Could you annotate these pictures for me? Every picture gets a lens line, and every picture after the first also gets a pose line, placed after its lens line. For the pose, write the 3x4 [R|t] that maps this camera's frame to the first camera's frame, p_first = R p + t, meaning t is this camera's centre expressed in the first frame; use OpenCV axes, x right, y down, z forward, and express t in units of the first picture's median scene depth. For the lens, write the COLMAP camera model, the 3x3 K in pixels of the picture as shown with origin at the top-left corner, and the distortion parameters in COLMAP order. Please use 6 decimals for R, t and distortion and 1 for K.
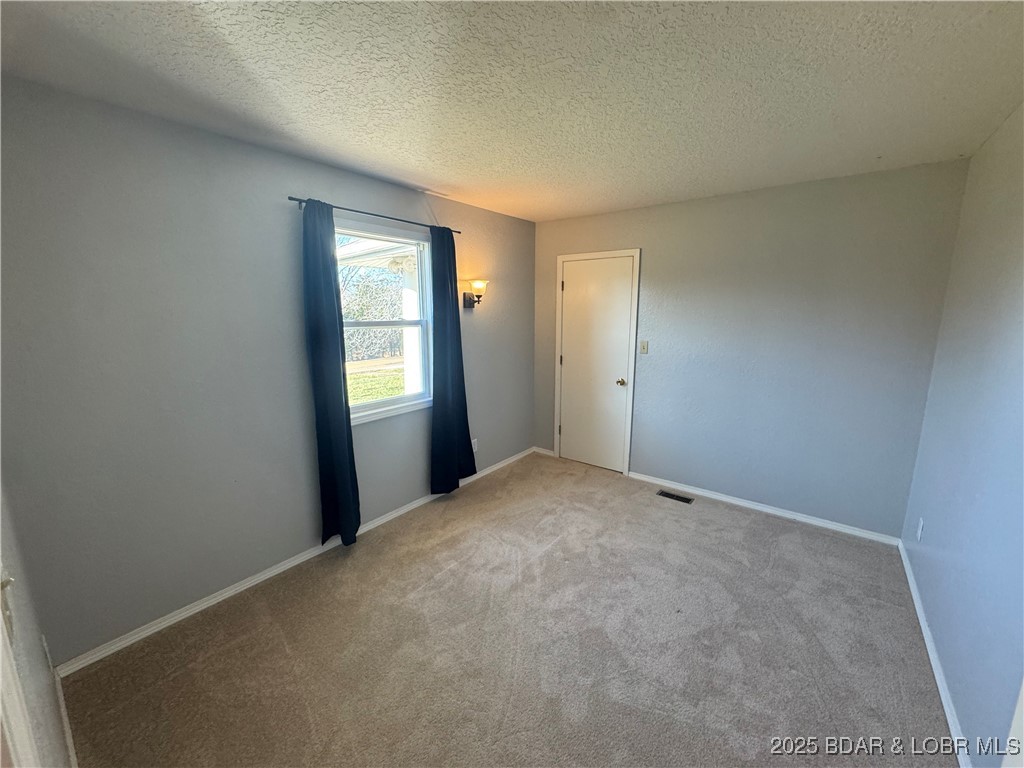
lens RADIAL K [[409.7, 0, 511.4], [0, 409.7, 384.1], [0, 0, 1]] dist [-0.003242, -0.000519]
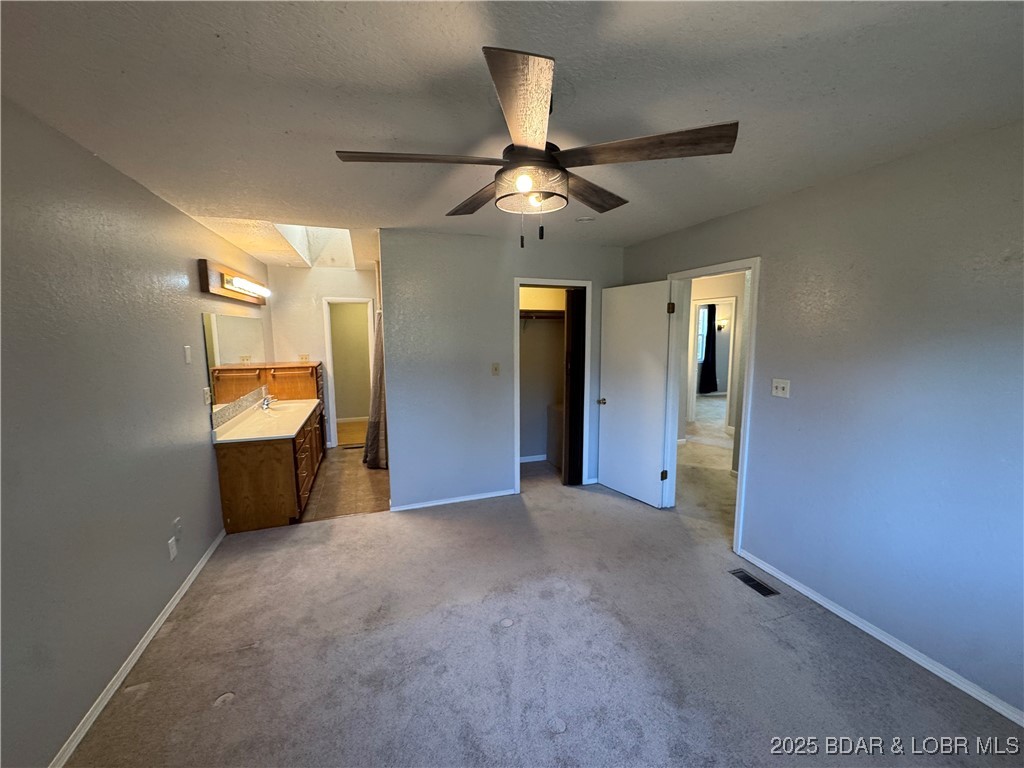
lens RADIAL K [[409.7, 0, 515.2], [0, 409.7, 382.7], [0, 0, 1]] dist [-0.003242, -0.000519]
pose [[0.841268, 0.072576, -0.535724, 0.288232], [-0.096832, 0.995151, -0.017242, 0.420242], [0.531875, 0.066380, 0.844217, -2.435862]]
